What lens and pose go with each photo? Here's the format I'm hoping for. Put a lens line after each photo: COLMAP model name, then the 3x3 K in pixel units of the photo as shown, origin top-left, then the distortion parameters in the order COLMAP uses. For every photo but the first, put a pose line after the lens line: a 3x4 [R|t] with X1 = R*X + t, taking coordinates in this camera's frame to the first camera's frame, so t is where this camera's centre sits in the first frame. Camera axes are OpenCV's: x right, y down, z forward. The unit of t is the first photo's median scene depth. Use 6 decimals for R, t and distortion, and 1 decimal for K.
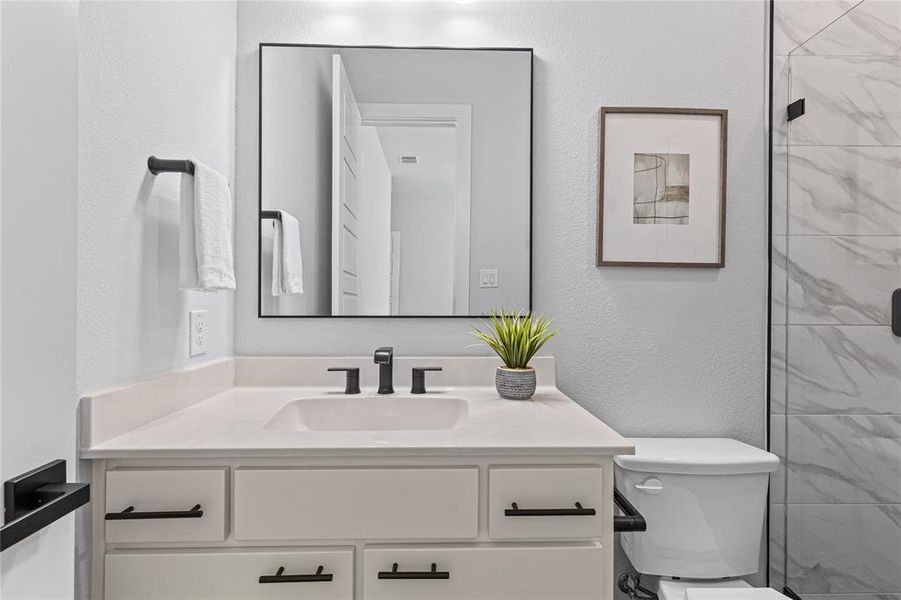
lens RADIAL K [[407.3, 0, 450.5], [0, 407.3, 300.0], [0, 0, 1]] dist [0.002532, -0.000006]
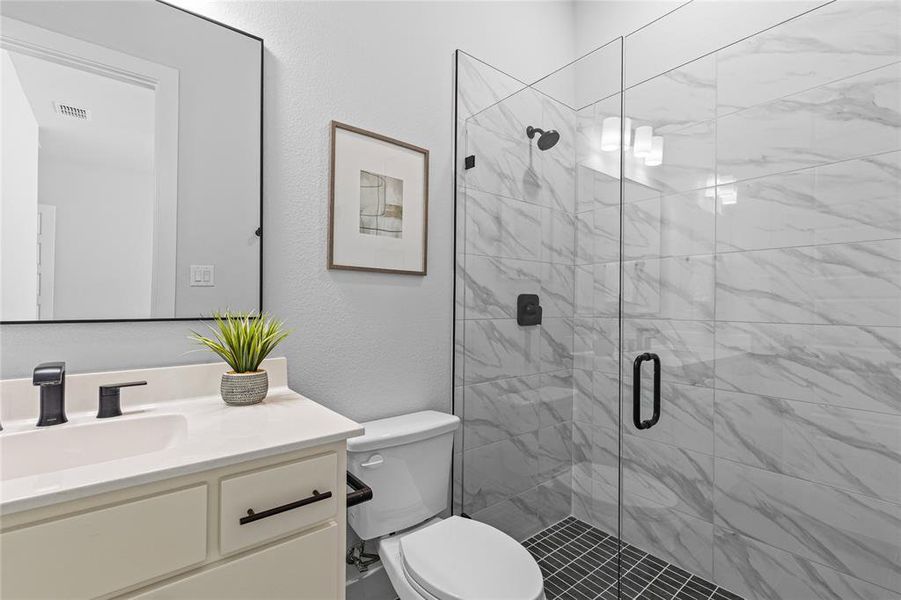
lens RADIAL K [[407.3, 0, 450.5], [0, 407.3, 300.0], [0, 0, 1]] dist [0.002532, -0.000006]
pose [[0.788565, 0.006169, 0.614920, -0.044853], [-0.005442, 0.999981, -0.003054, -0.000430], [-0.614927, -0.000938, 0.788583, -0.039785]]
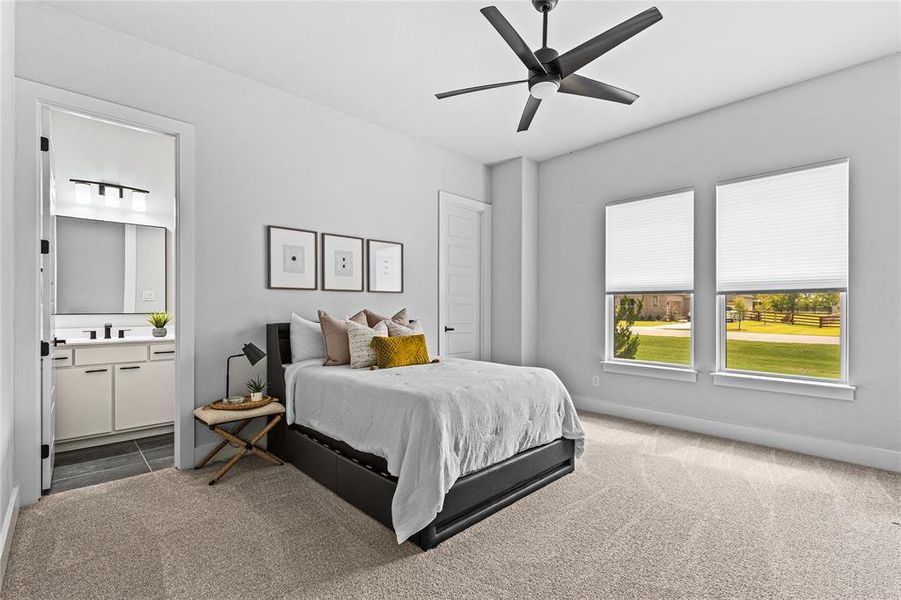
lens RADIAL K [[407.3, 0, 450.5], [0, 407.3, 300.0], [0, 0, 1]] dist [0.002532, -0.000006]
pose [[0.736984, 0.007397, 0.675869, -0.335225], [-0.001221, 0.999953, -0.009613, -0.034829], [-0.675909, 0.006260, 0.736959, -3.014868]]
